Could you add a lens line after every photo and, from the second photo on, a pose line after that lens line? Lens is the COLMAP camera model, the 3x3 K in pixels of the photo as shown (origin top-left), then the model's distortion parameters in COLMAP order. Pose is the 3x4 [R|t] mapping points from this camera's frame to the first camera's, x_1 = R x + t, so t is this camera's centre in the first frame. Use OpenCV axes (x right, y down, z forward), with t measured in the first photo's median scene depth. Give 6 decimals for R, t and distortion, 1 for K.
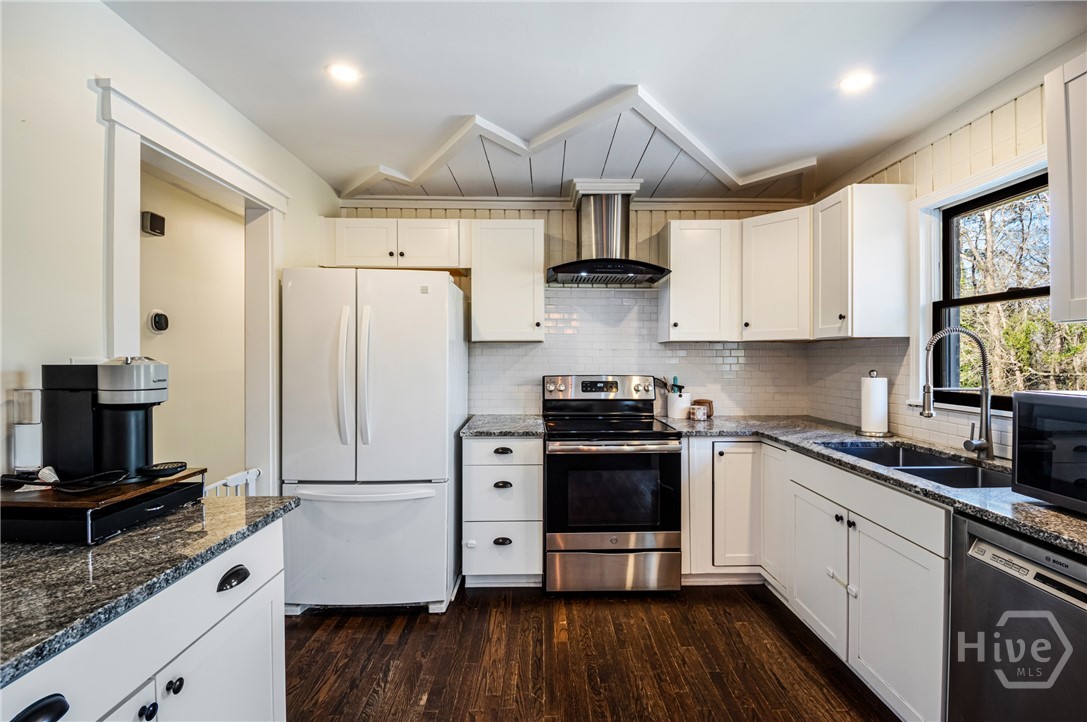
lens RADIAL K [[461.1, 0, 547.4], [0, 461.1, 360.3], [0, 0, 1]] dist [0.020300, -0.023956]
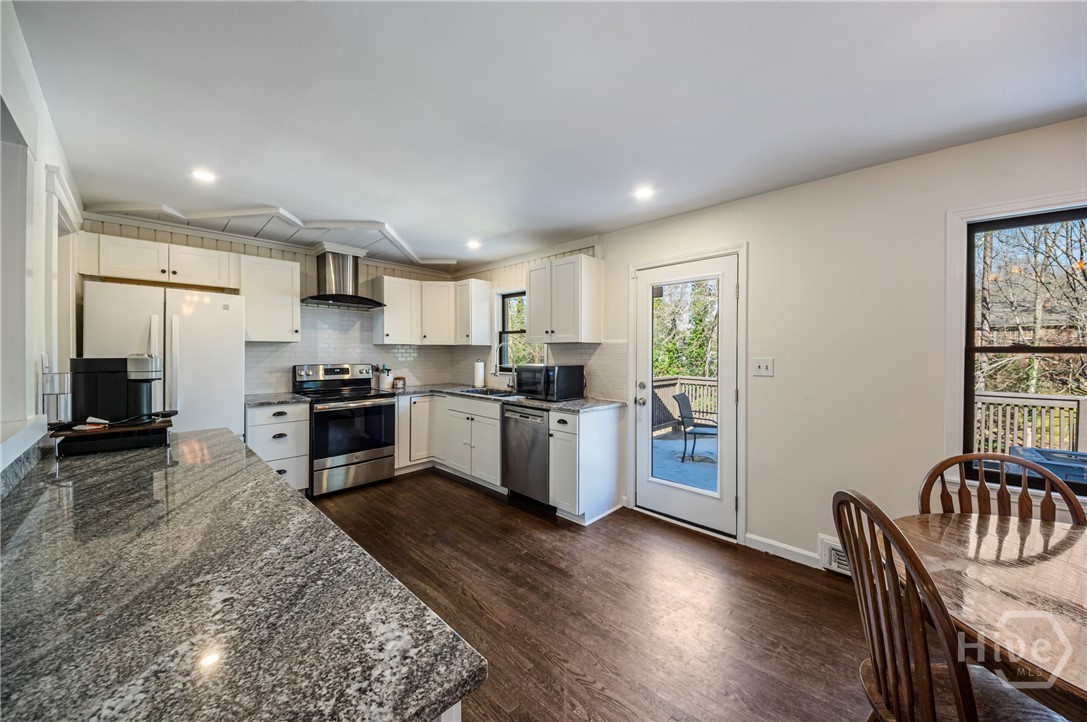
lens RADIAL K [[391.5, 0, 545.3], [0, 391.5, 356.9], [0, 0, 1]] dist [0.051681, -0.000033]
pose [[0.706157, -0.005014, 0.708038, -0.417437], [0.000945, 0.999981, 0.006139, -0.001304], [-0.708055, -0.003667, 0.706148, -0.574248]]
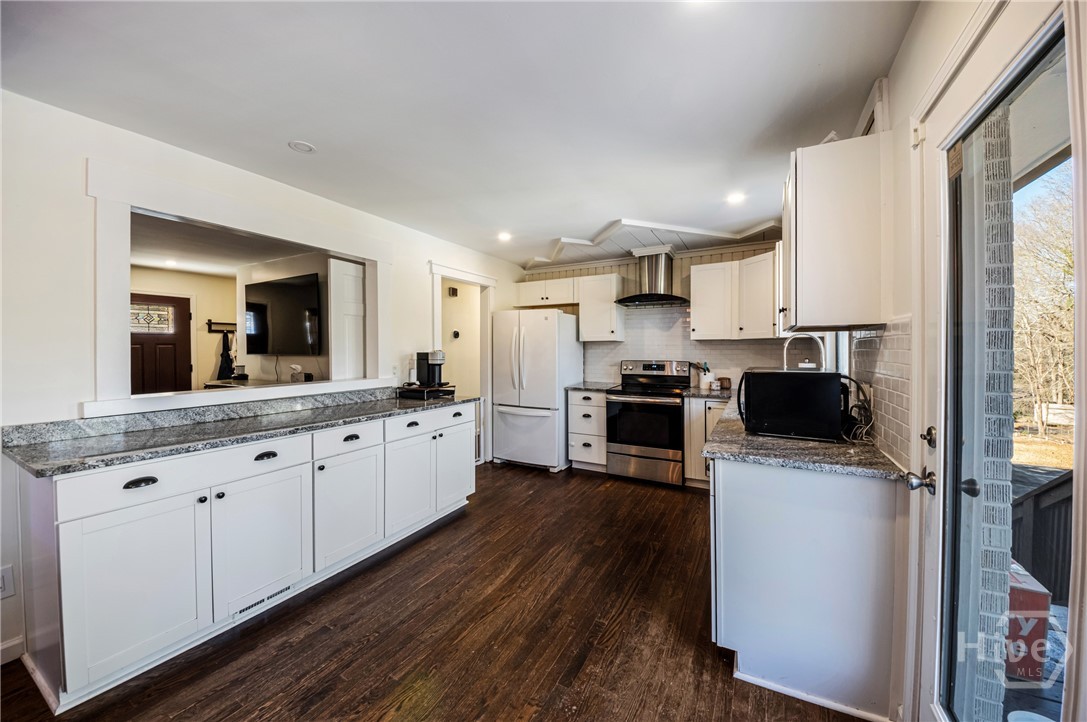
lens RADIAL K [[386.8, 0, 547.8], [0, 386.8, 354.6], [0, 0, 1]] dist [-0.000595, -0.000077]
pose [[0.870740, 0.004746, -0.491720, 0.557961], [-0.001609, 0.999976, 0.006803, 0.001829], [0.491741, -0.005132, 0.870727, -0.495364]]
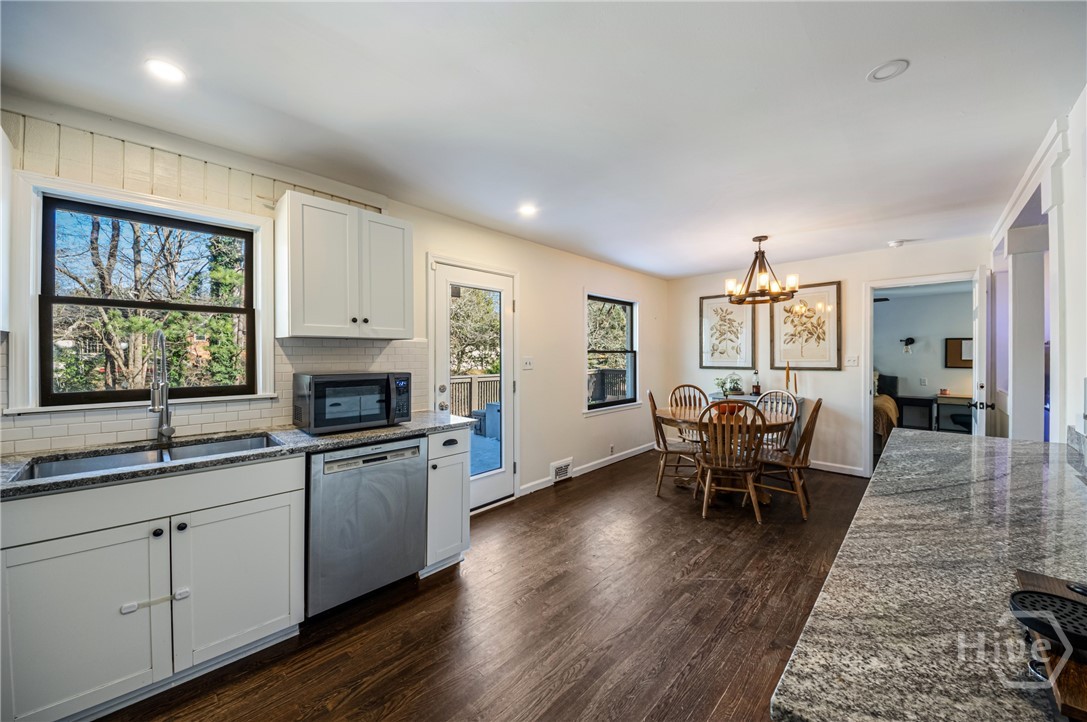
lens RADIAL K [[386.8, 0, 547.8], [0, 386.8, 354.6], [0, 0, 1]] dist [-0.000595, -0.000077]
pose [[-0.707891, -0.001328, 0.706321, -0.336014], [0.004595, 0.999968, 0.006486, -0.009379], [-0.706307, 0.007837, -0.707862, 0.730996]]
